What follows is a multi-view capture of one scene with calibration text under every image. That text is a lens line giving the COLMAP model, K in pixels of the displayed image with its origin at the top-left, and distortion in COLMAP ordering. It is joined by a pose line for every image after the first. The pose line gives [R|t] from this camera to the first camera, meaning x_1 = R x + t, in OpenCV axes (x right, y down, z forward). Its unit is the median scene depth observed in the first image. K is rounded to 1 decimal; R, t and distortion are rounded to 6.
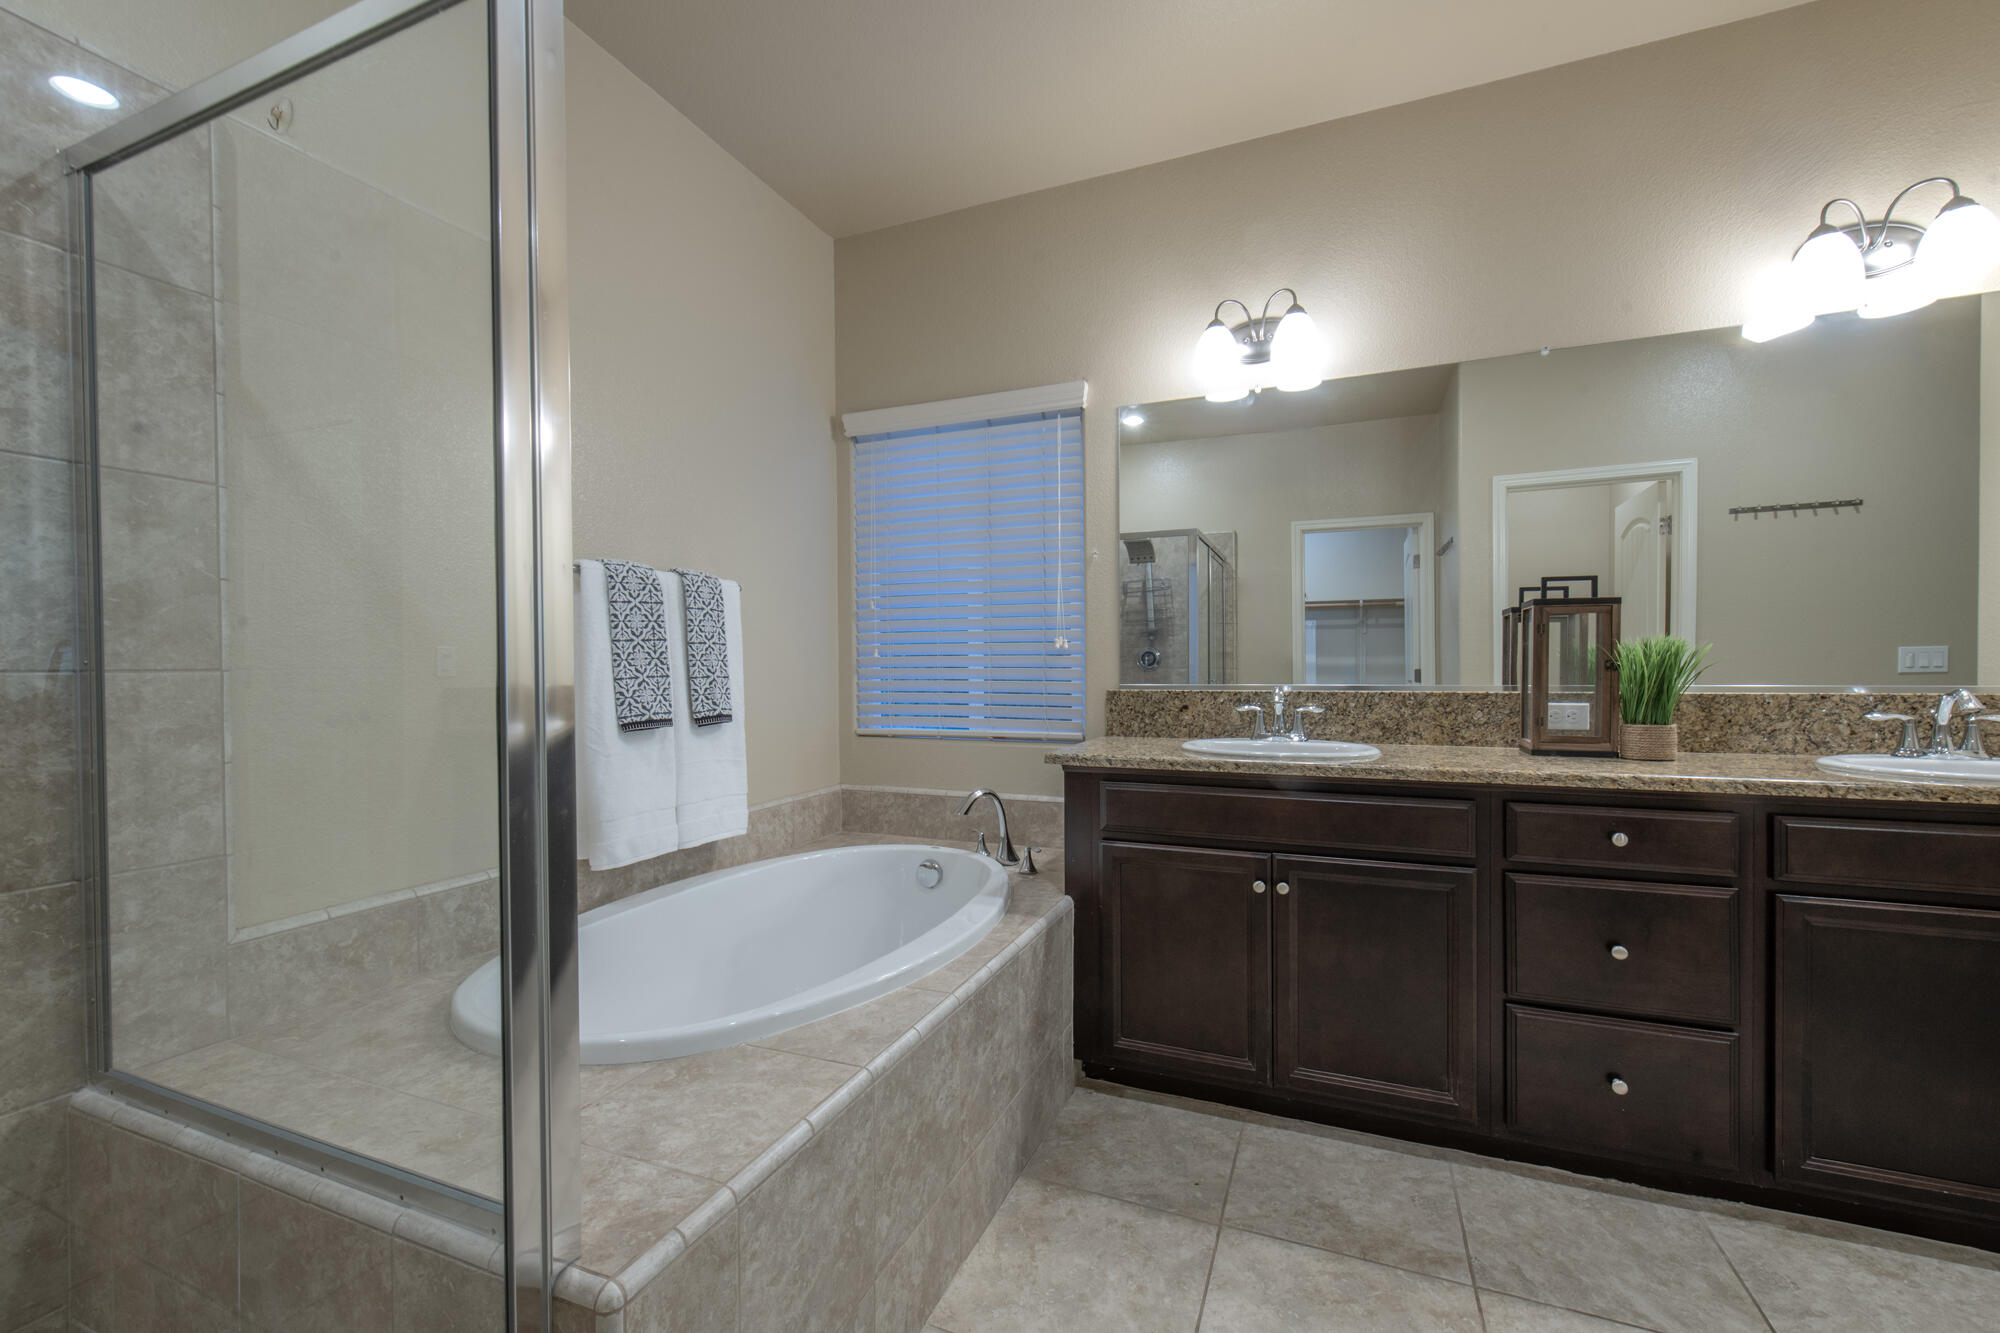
lens RADIAL K [[842.7, 0, 1003.8], [0, 842.7, 681.3], [0, 0, 1]] dist [0.005697, -0.000505]
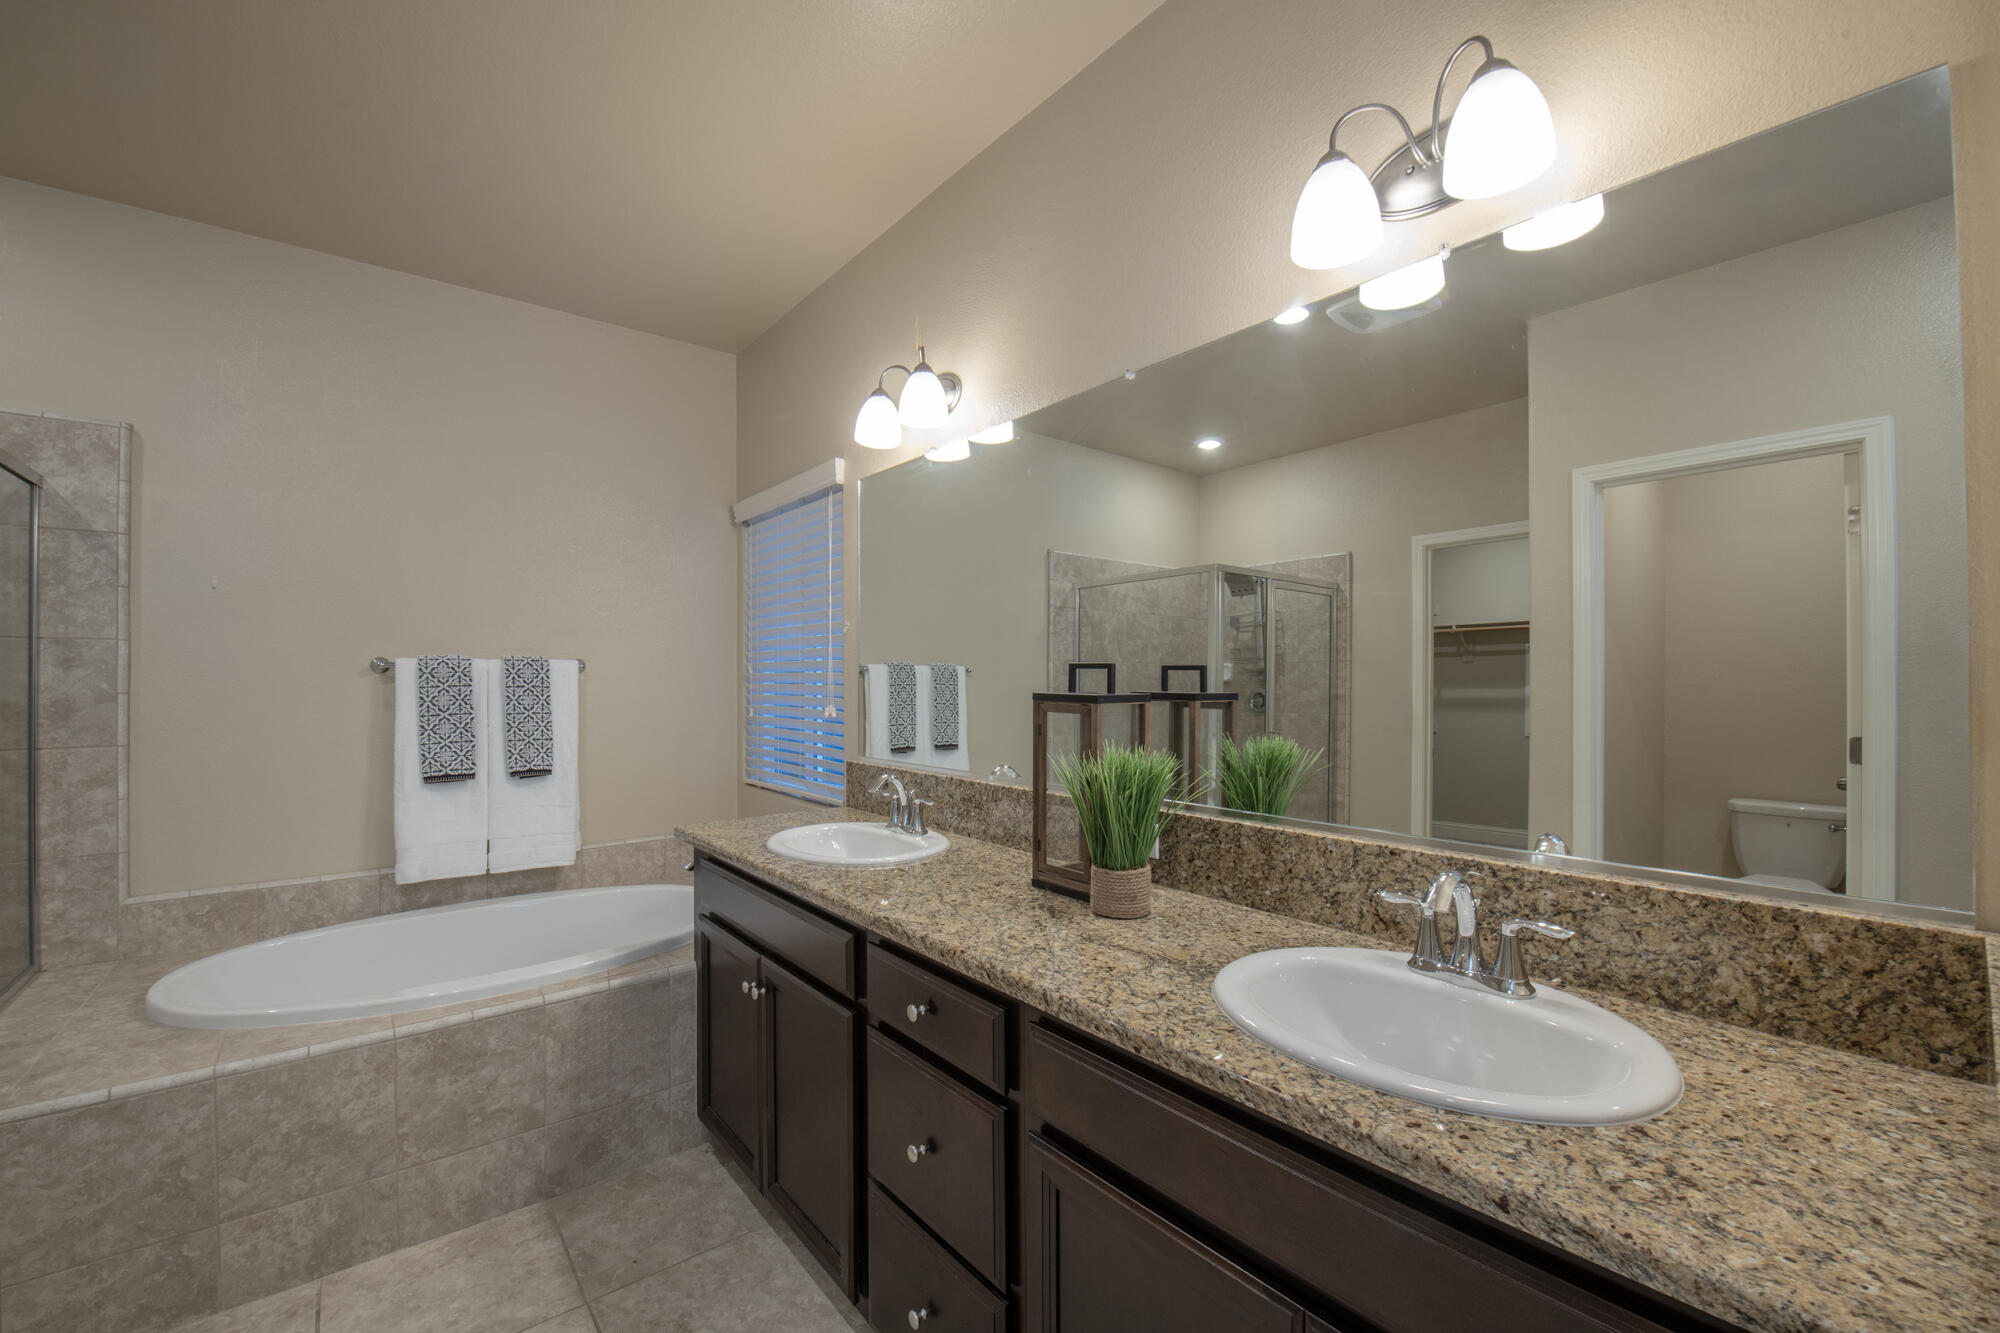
lens RADIAL K [[823.7, 0, 1006.0], [0, 823.7, 673.8], [0, 0, 1]] dist [-0.019685, -0.000154]
pose [[0.875390, 0.000863, -0.483417, 1.189178], [-0.010266, 0.999806, -0.016806, -0.123222], [0.483309, 0.019674, 0.875229, 0.356270]]
